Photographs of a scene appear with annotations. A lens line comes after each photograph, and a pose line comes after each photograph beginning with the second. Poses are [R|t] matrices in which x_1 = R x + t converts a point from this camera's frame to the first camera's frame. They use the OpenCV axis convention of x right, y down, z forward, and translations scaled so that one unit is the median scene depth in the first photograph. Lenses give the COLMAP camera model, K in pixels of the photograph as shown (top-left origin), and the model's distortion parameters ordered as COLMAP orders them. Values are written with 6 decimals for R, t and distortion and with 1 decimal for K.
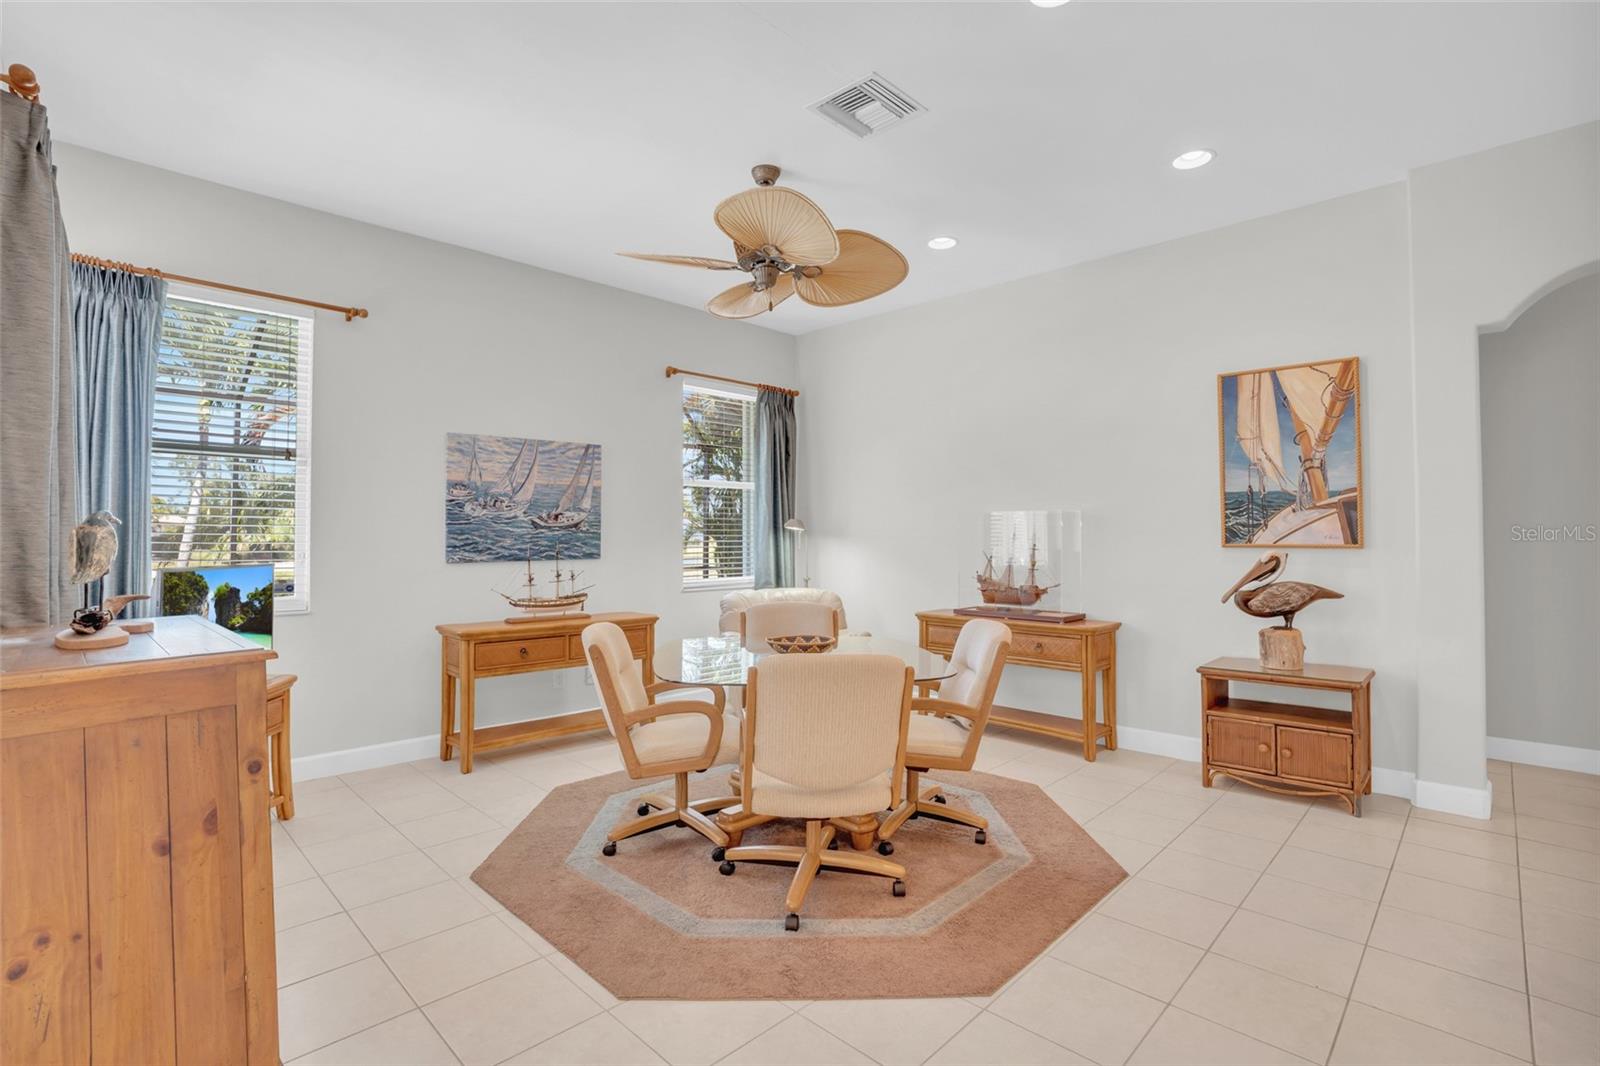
lens RADIAL K [[746.0, 0, 783.6], [0, 746.0, 538.5], [0, 0, 1]] dist [-0.030152, 0.001751]
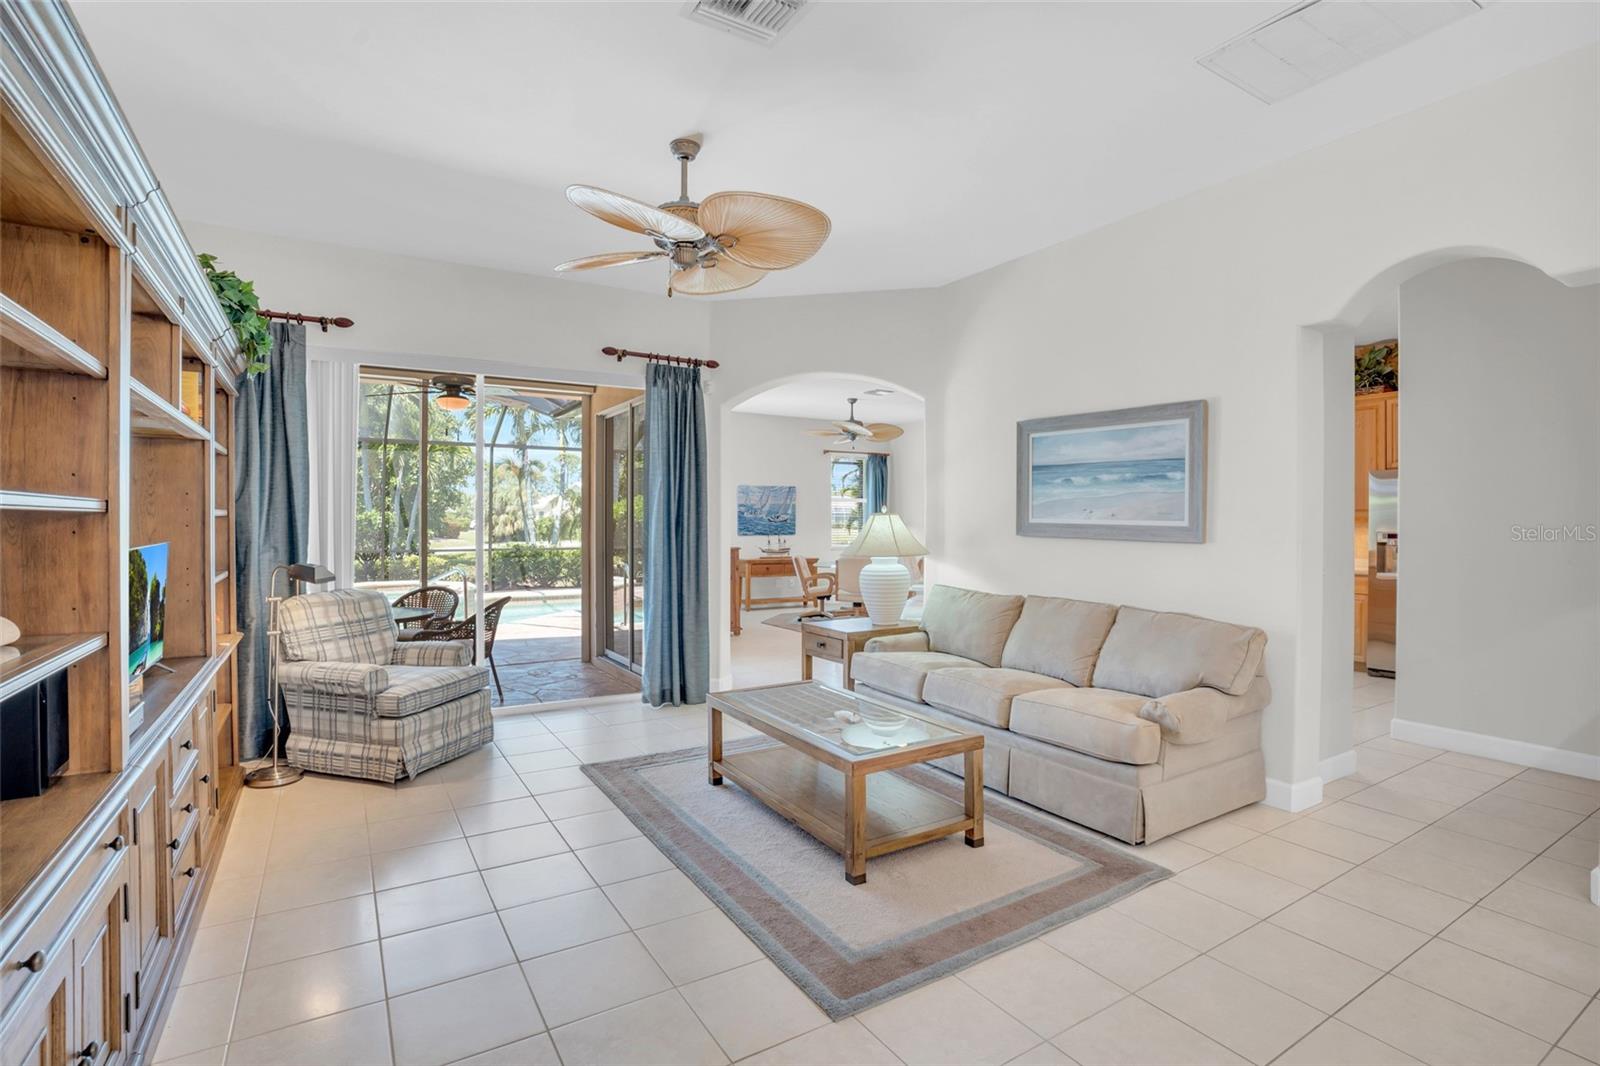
lens RADIAL K [[746.0, 0, 800.4], [0, 746.0, 527.3], [0, 0, 1]] dist [-0.030152, 0.001751]
pose [[0.972309, 0.007377, -0.233581, 0.349364], [-0.002806, 0.999798, 0.019897, -0.046215], [0.233681, -0.018690, 0.972134, -1.407603]]
